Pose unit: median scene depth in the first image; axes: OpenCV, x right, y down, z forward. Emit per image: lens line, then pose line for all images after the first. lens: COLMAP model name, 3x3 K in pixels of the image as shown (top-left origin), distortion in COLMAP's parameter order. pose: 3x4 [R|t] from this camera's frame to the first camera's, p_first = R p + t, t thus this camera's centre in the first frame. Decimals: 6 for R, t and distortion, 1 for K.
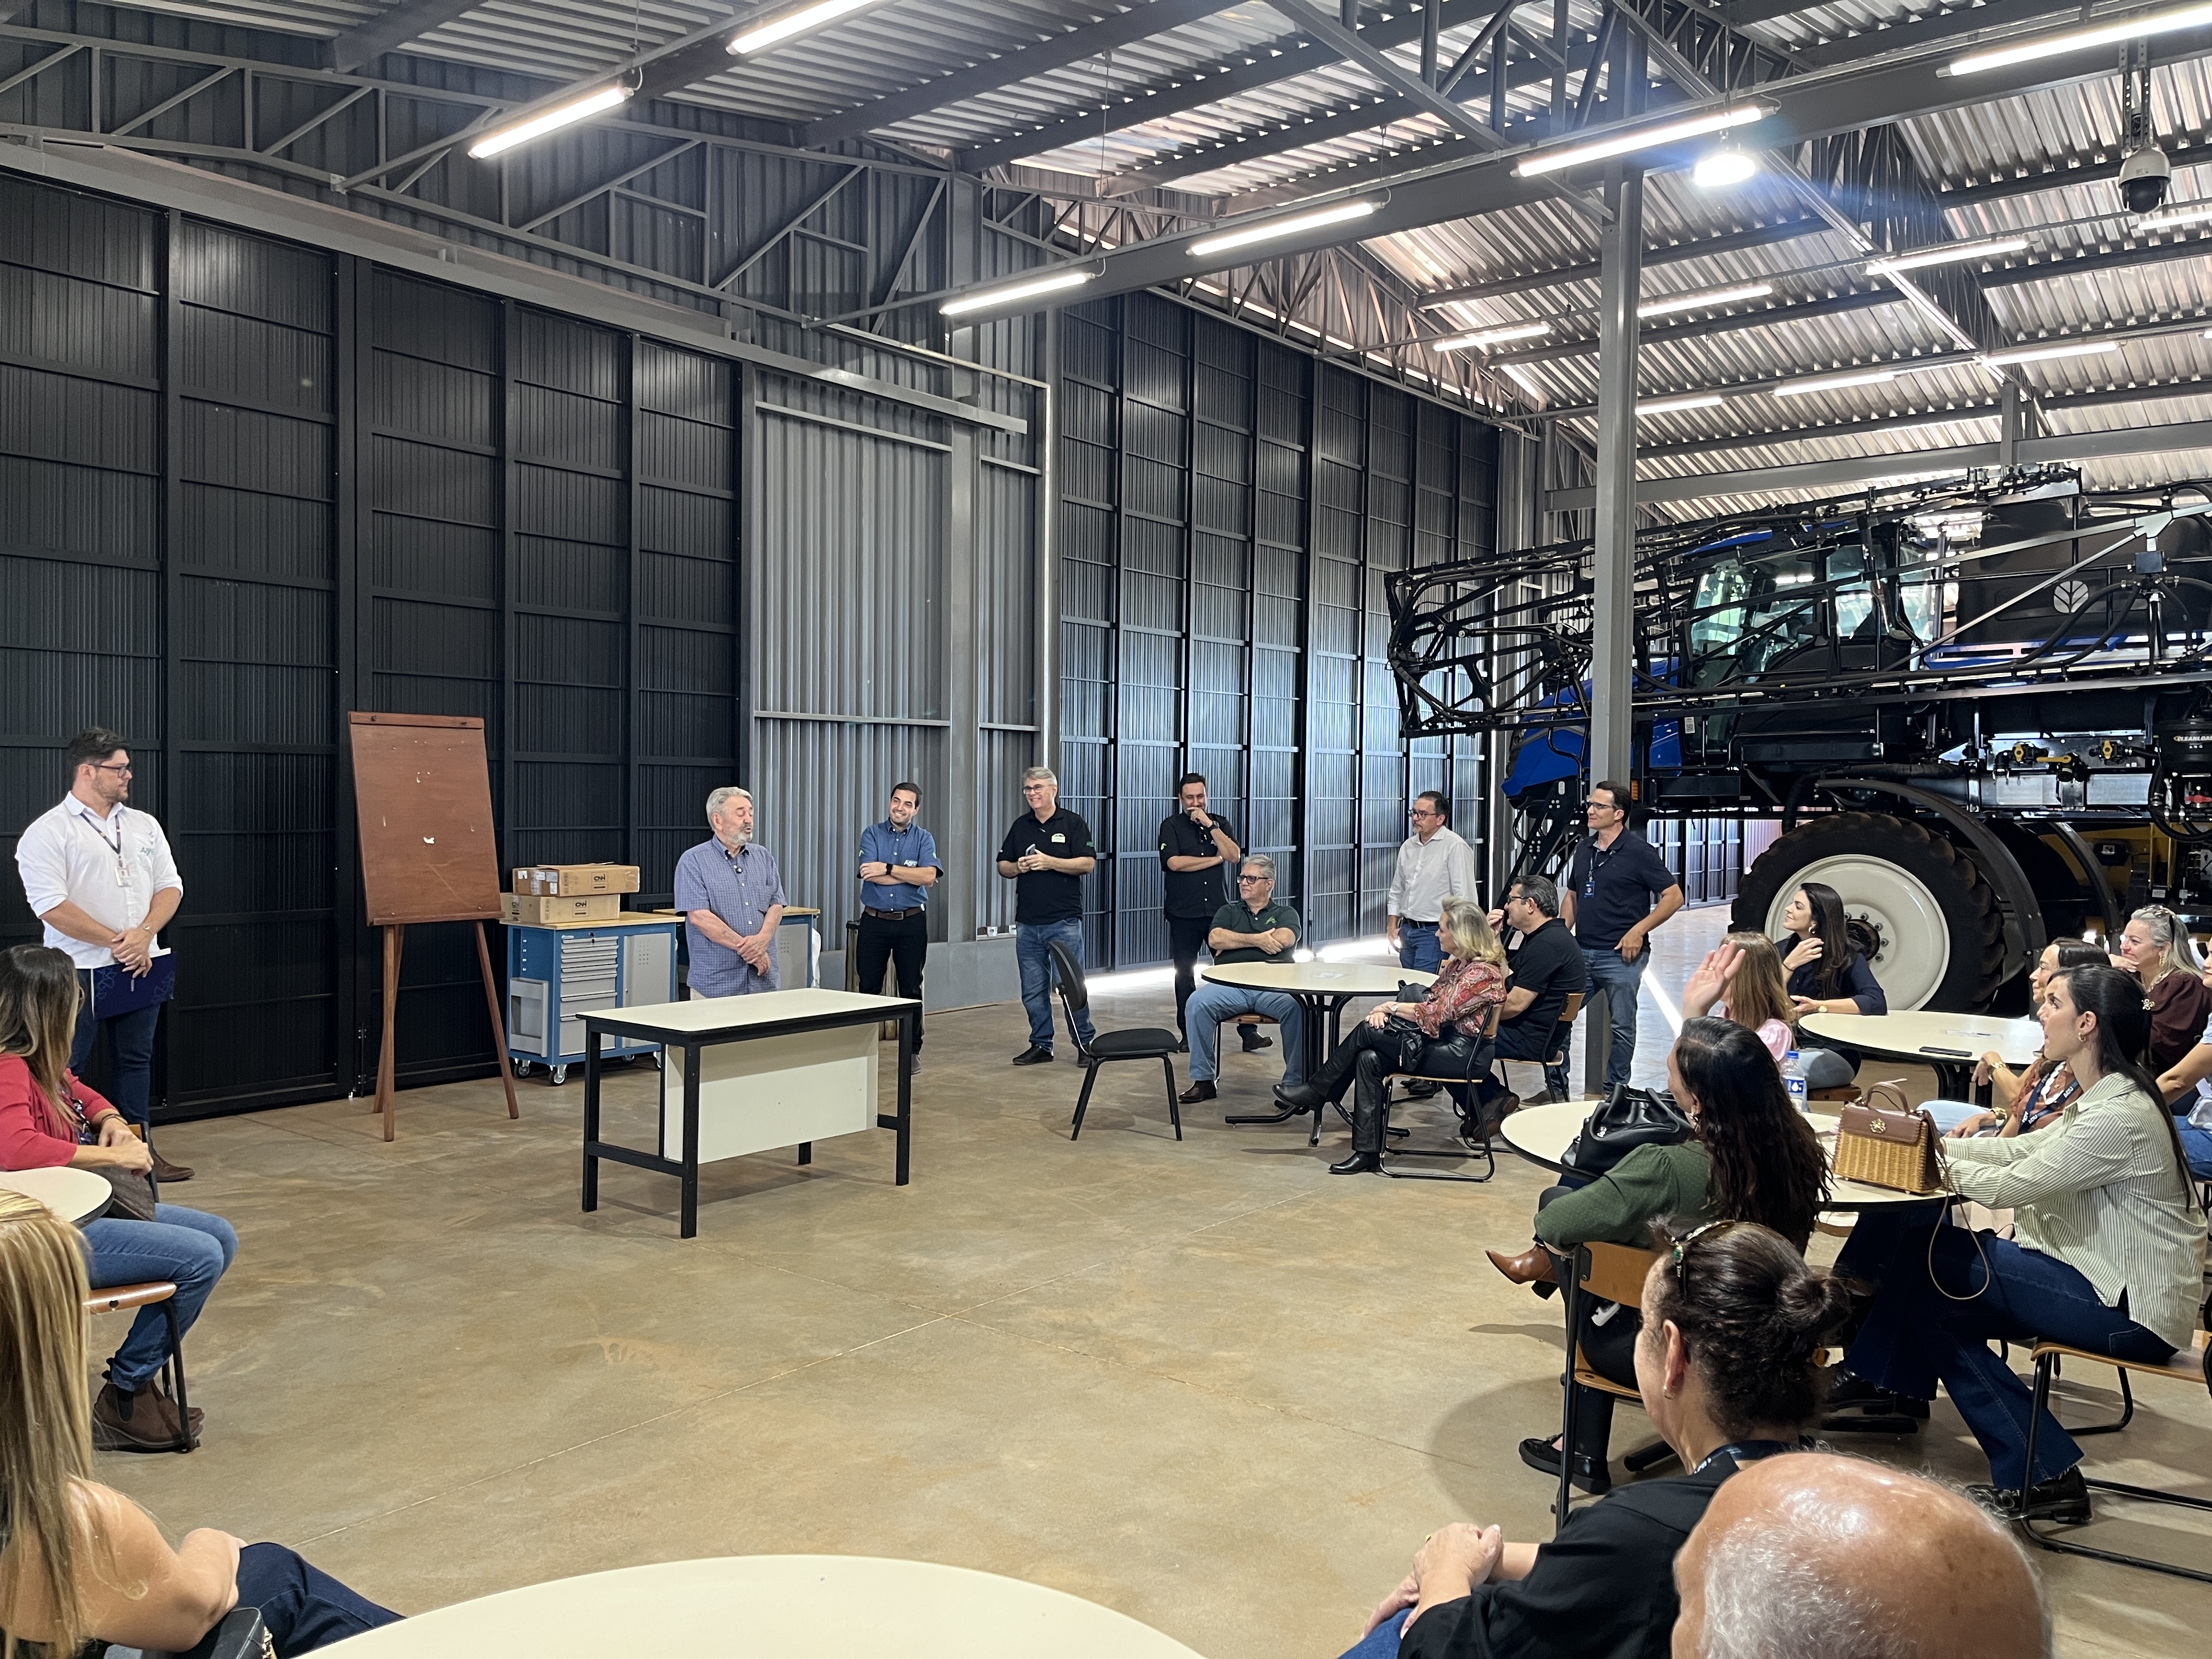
lens RADIAL K [[1699.4, 0, 1106.0], [0, 1699.4, 829.5], [0, 0, 1]] dist [0.014031, 0.001392]
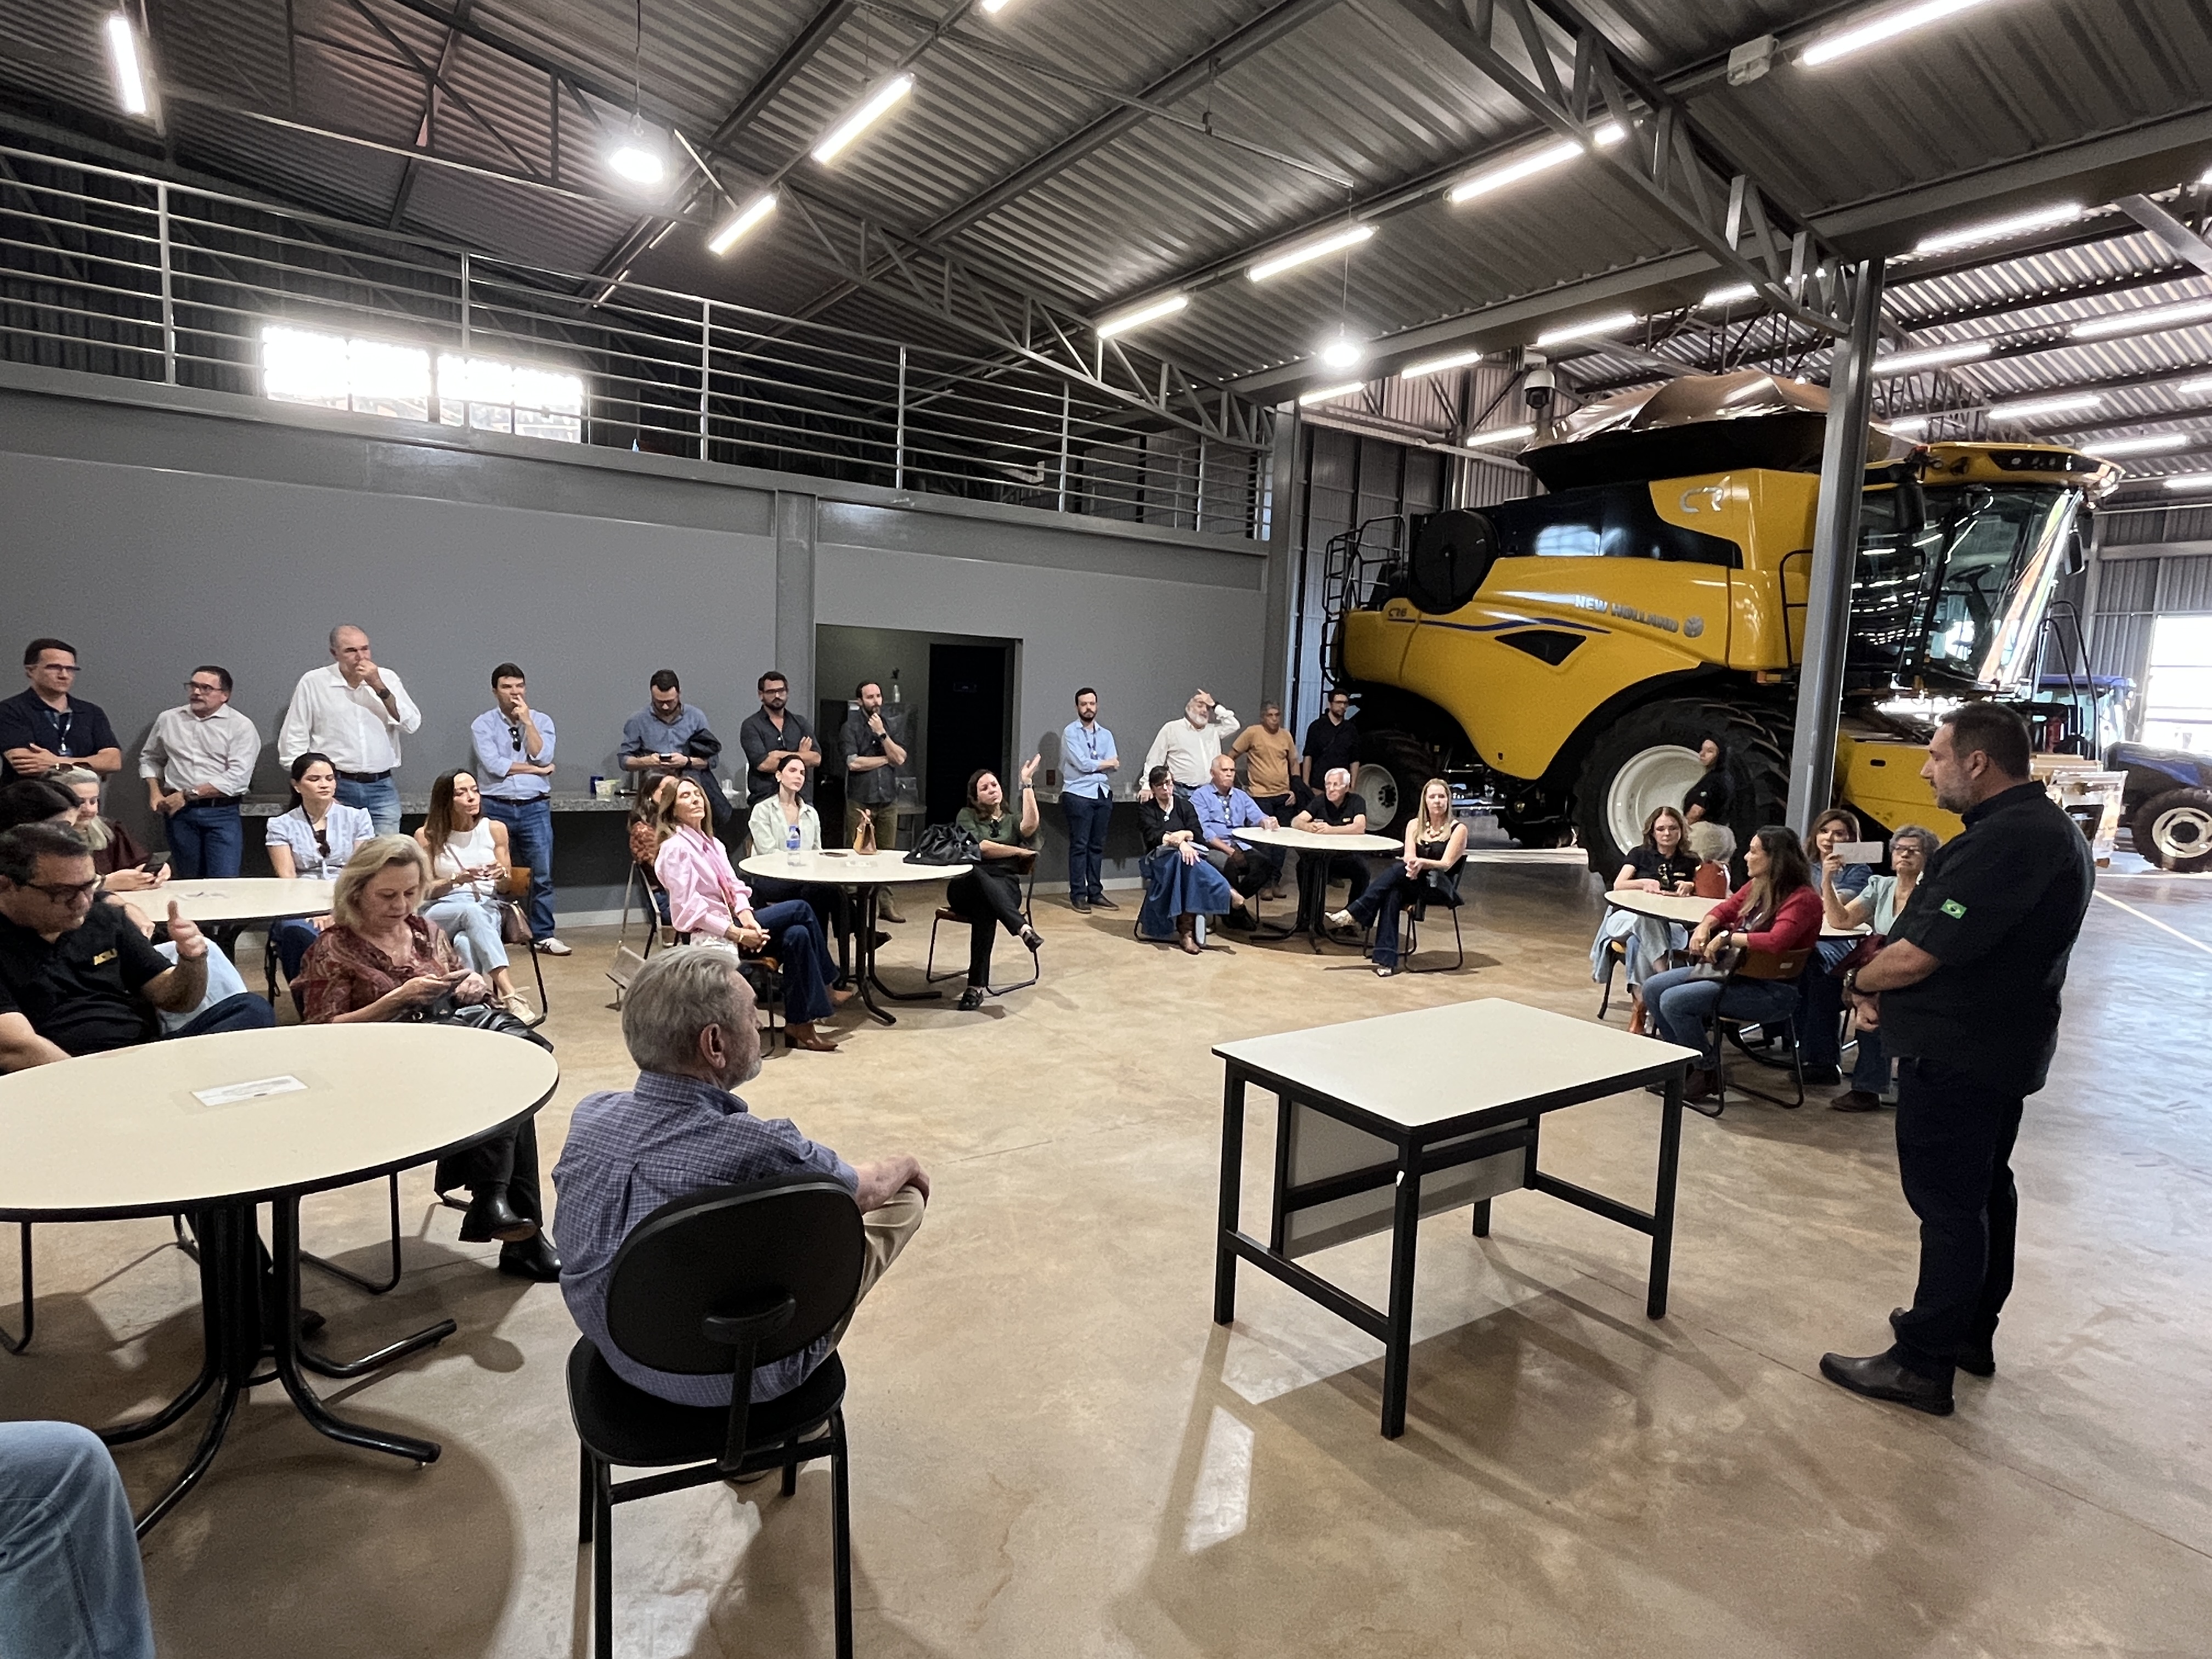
lens RADIAL K [[1248.0, 0, 1106.0], [0, 1248.0, 829.5], [0, 0, 1]] dist [-0.025918, 0.000285]
pose [[-0.959929, -0.079843, 0.268629, -0.222210], [-0.047244, 0.990942, 0.125707, -0.041316], [-0.276233, 0.107979, -0.955006, 1.703960]]
